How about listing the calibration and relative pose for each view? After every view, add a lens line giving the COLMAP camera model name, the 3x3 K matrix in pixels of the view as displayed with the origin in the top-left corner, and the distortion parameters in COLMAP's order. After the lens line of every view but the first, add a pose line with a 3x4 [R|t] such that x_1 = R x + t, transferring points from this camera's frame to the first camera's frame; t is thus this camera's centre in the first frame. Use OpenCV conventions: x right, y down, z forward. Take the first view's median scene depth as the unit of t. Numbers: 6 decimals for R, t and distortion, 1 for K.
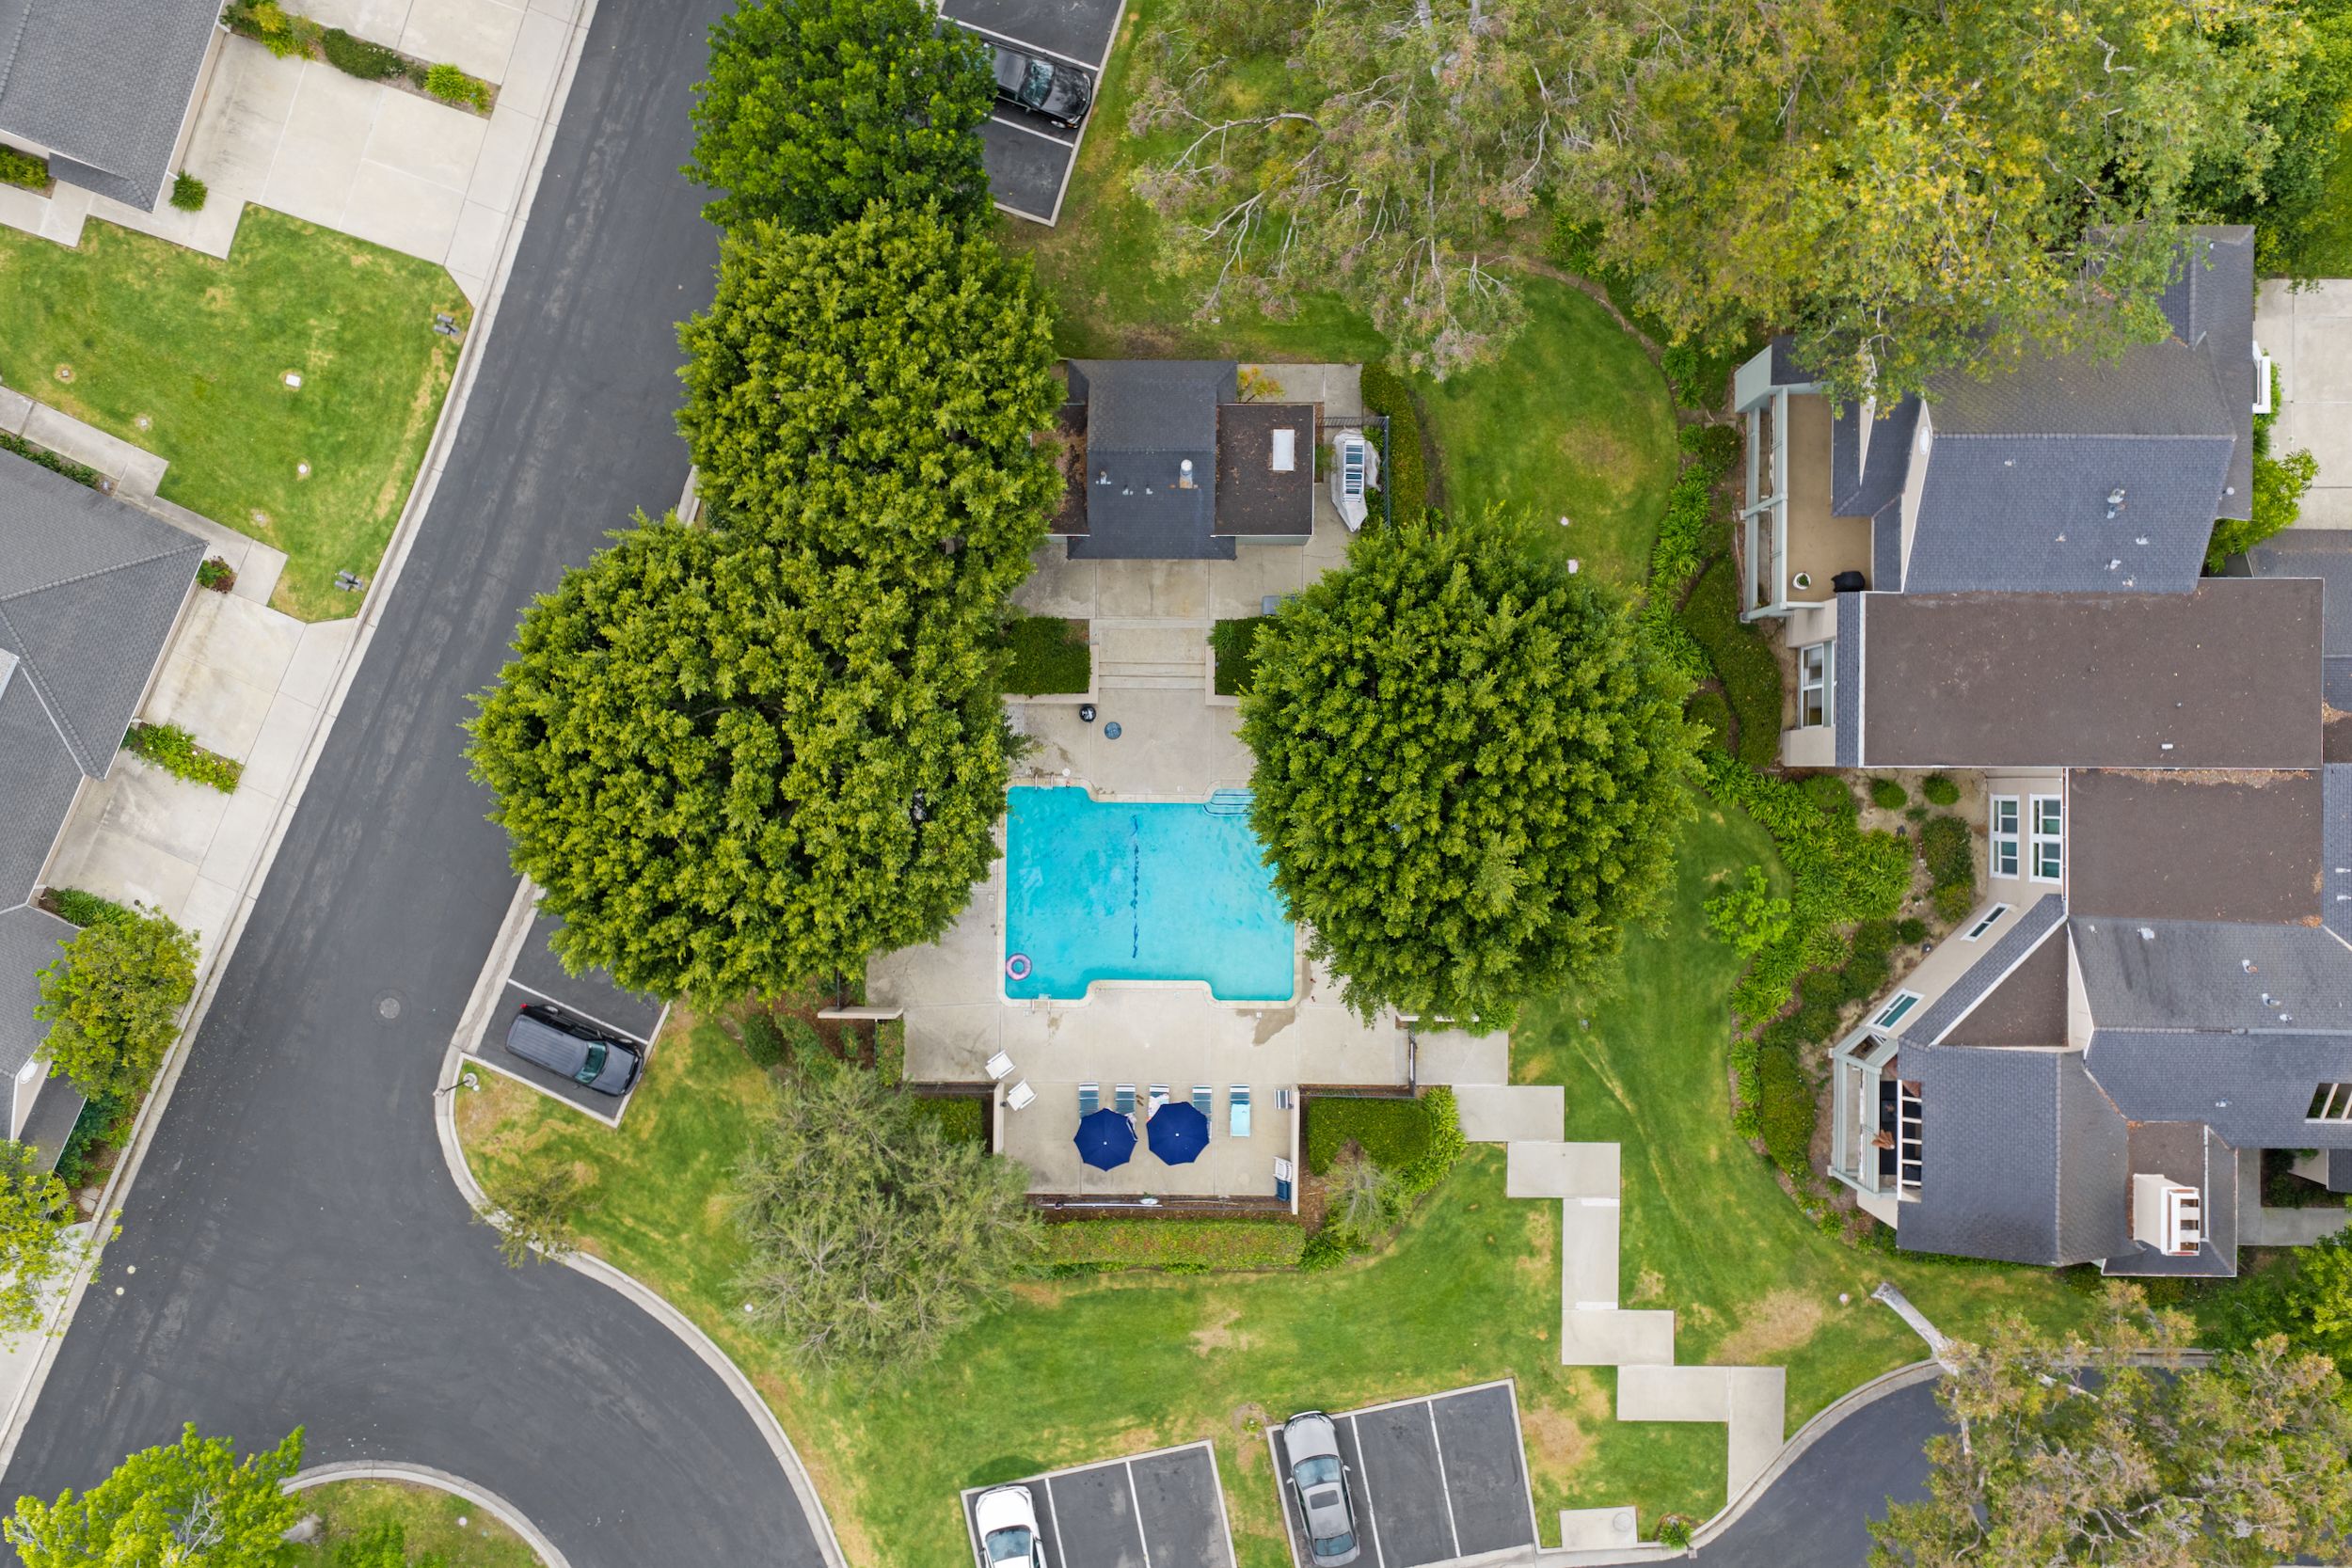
lens RADIAL K [[2180.6, 0, 1097.1], [0, 2180.6, 790.5], [0, 0, 1]] dist [-0.007618, -0.010334]
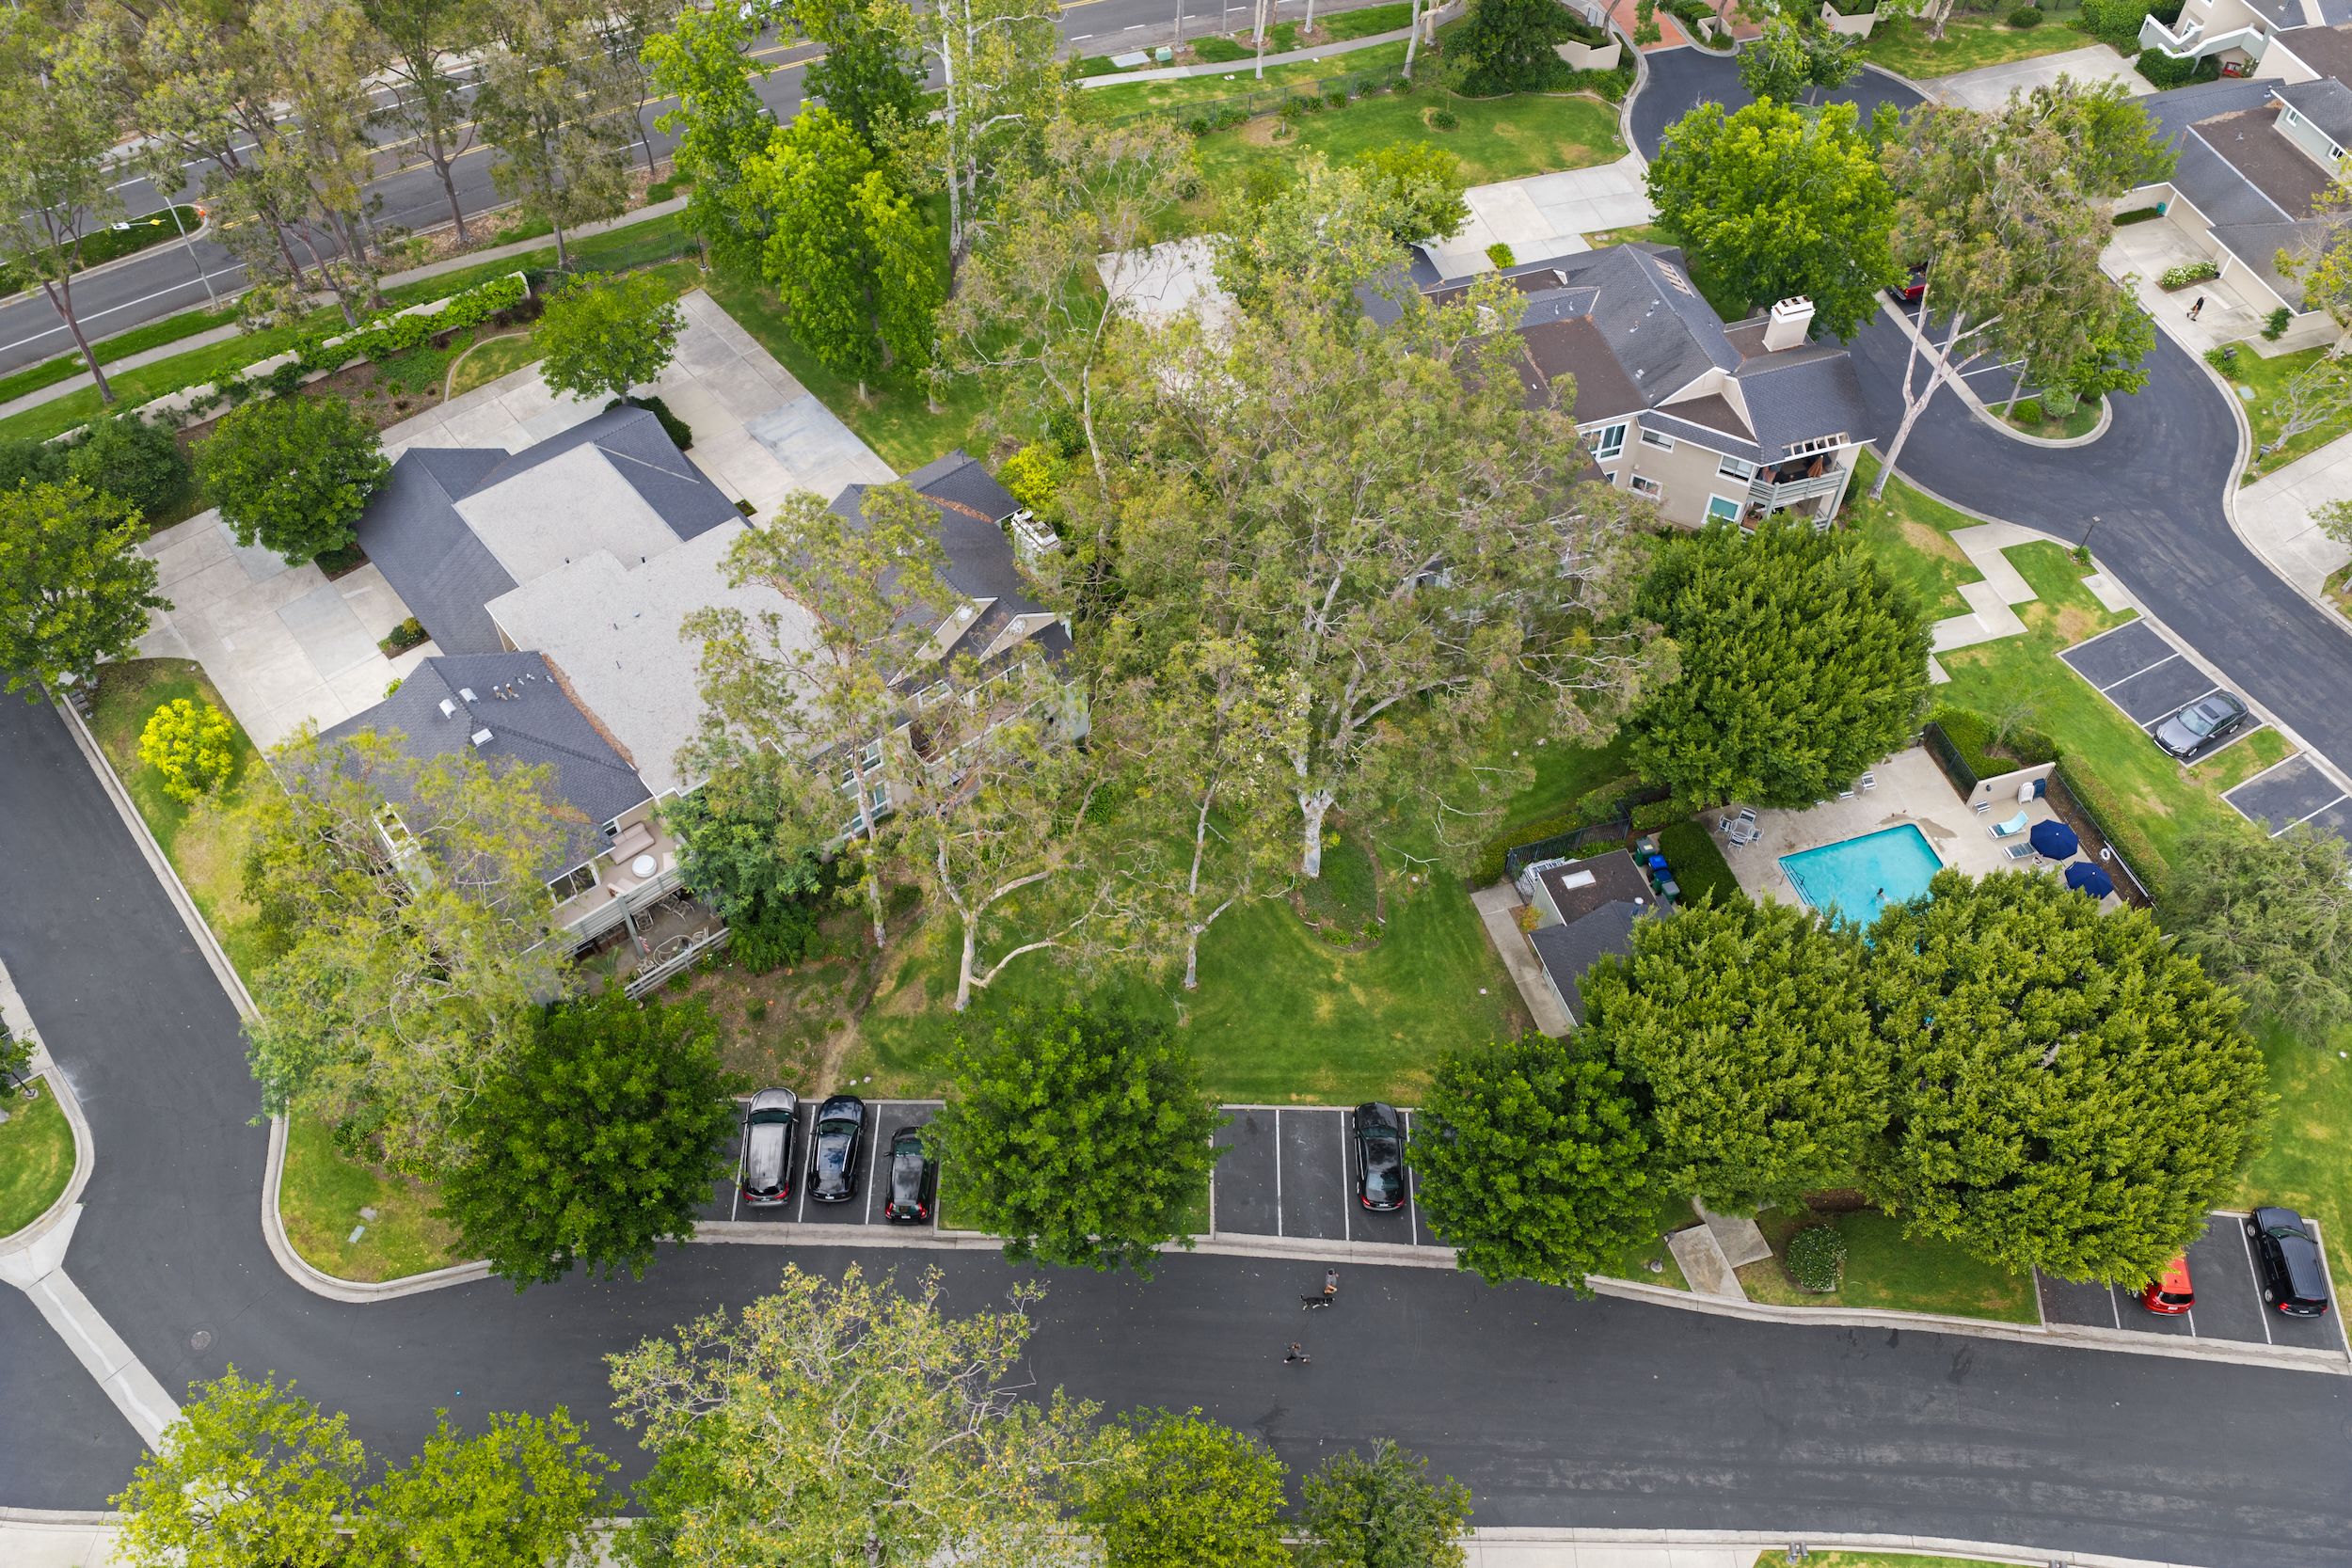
lens RADIAL K [[2180.6, 0, 1097.1], [0, 2180.6, 790.5], [0, 0, 1]] dist [-0.007618, -0.010334]
pose [[-0.314135, -0.712152, 0.627820, -0.595531], [0.949372, -0.233235, 0.210462, -0.676343], [-0.003451, 0.662149, 0.749365, -0.036200]]
